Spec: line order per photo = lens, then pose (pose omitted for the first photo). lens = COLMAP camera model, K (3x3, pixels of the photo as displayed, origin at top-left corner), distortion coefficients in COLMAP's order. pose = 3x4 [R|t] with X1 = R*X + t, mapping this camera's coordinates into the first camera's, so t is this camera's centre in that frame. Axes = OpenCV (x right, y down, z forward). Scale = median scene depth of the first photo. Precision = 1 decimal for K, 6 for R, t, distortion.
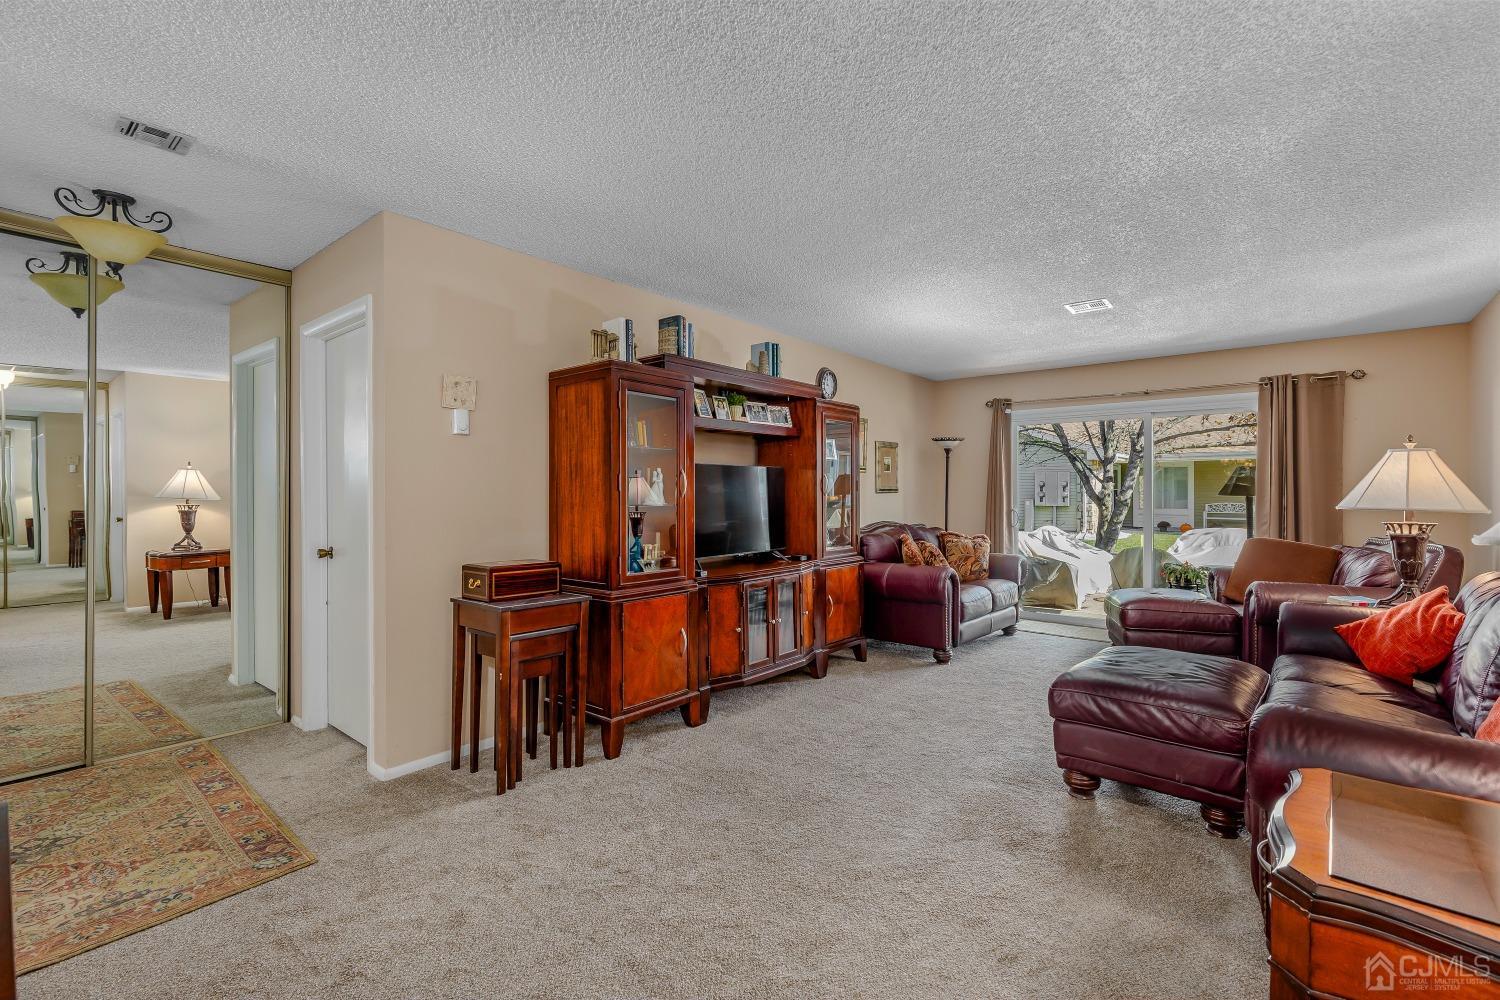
lens RADIAL K [[678.6, 0, 775.8], [0, 678.6, 496.0], [0, 0, 1]] dist [0.006079, 0.001914]
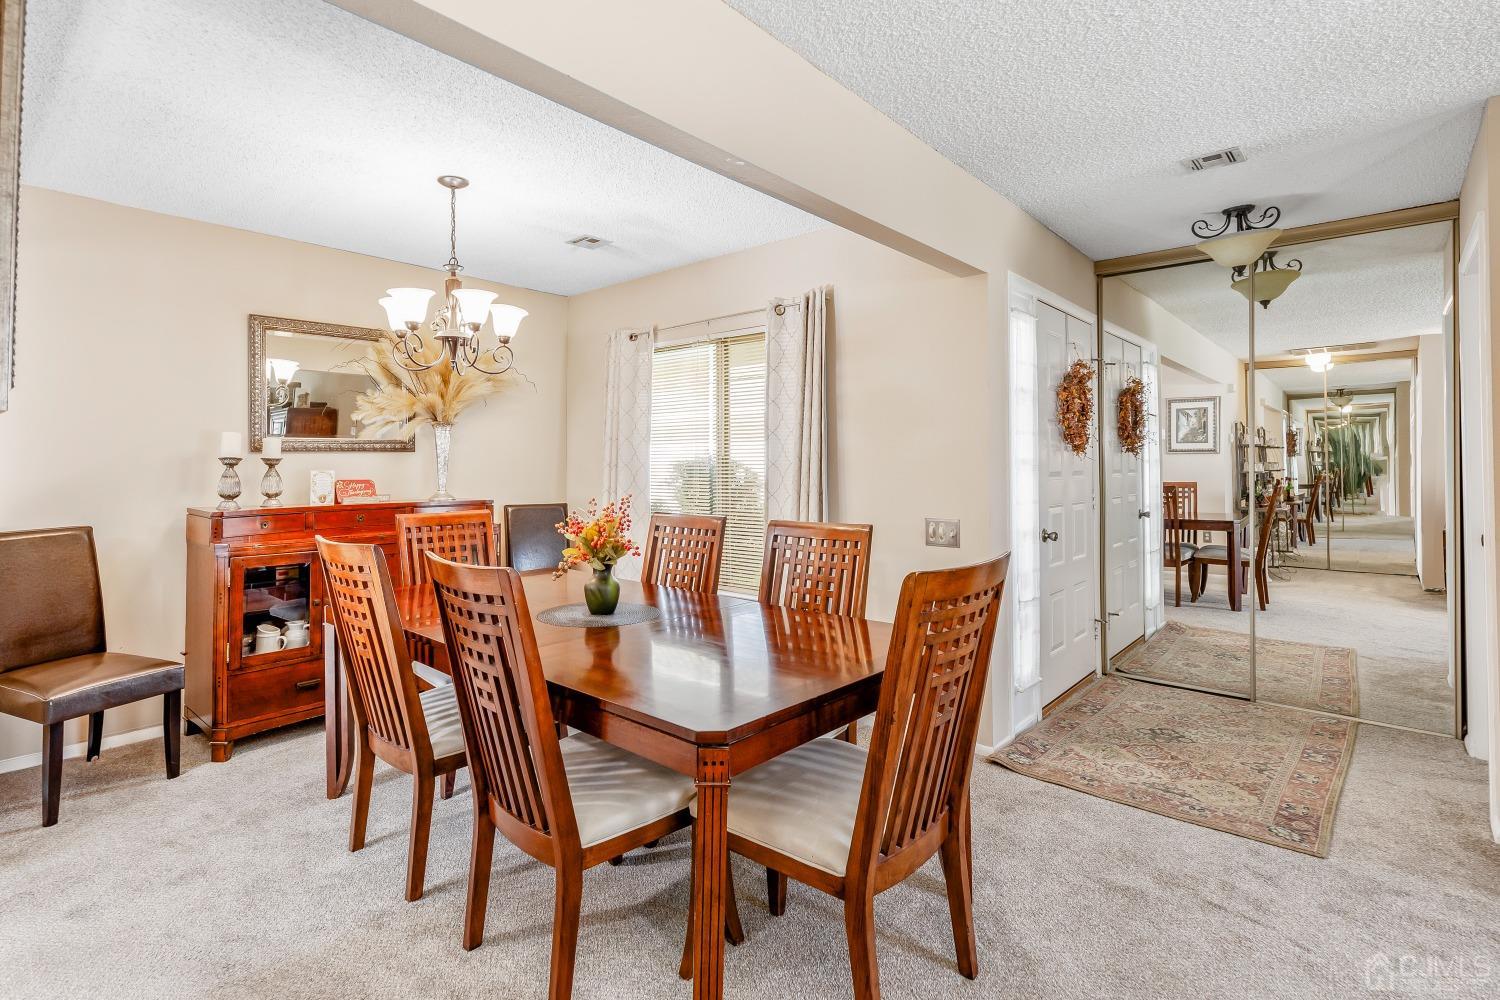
lens RADIAL K [[734.0, 0, 690.2], [0, 734.0, 455.2], [0, 0, 1]] dist [0.015140, -0.000772]
pose [[-0.085753, -0.011698, -0.996248, 0.348528], [-0.002341, 0.999931, -0.011540, -0.004014], [0.996314, 0.001342, -0.085775, 0.176441]]
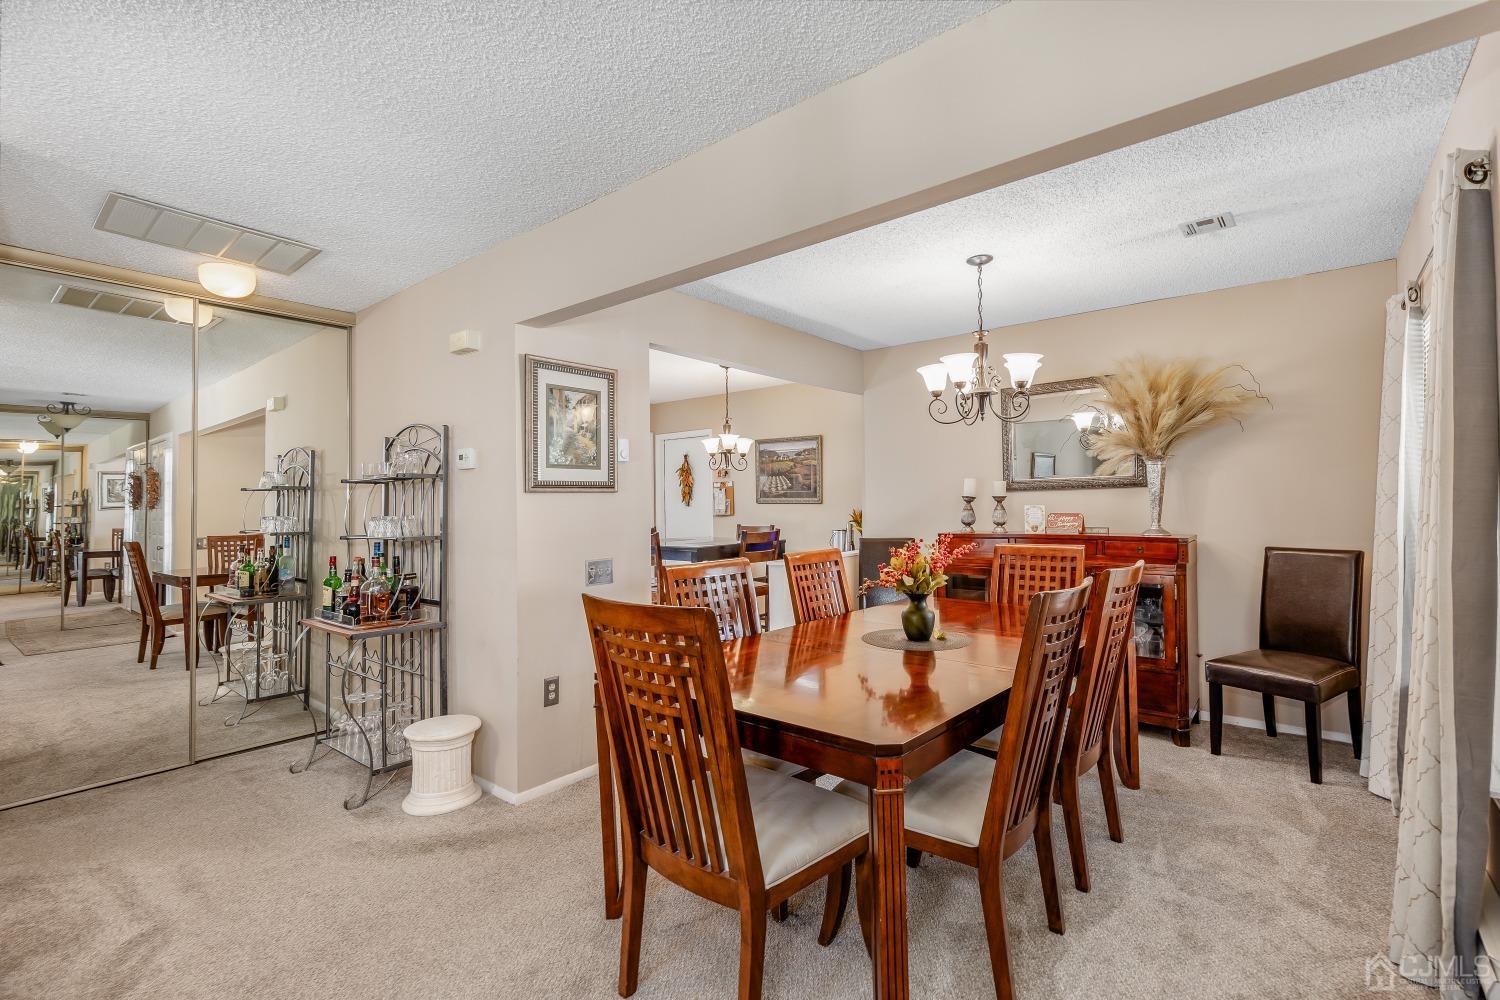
lens RADIAL K [[678.6, 0, 763.0], [0, 678.6, 492.7], [0, 0, 1]] dist [0.006079, 0.001914]
pose [[-0.999926, 0.011900, 0.002518, -0.355797], [0.011876, 0.999884, -0.009517, -0.011354], [-0.002631, -0.009486, -0.999952, 0.933707]]
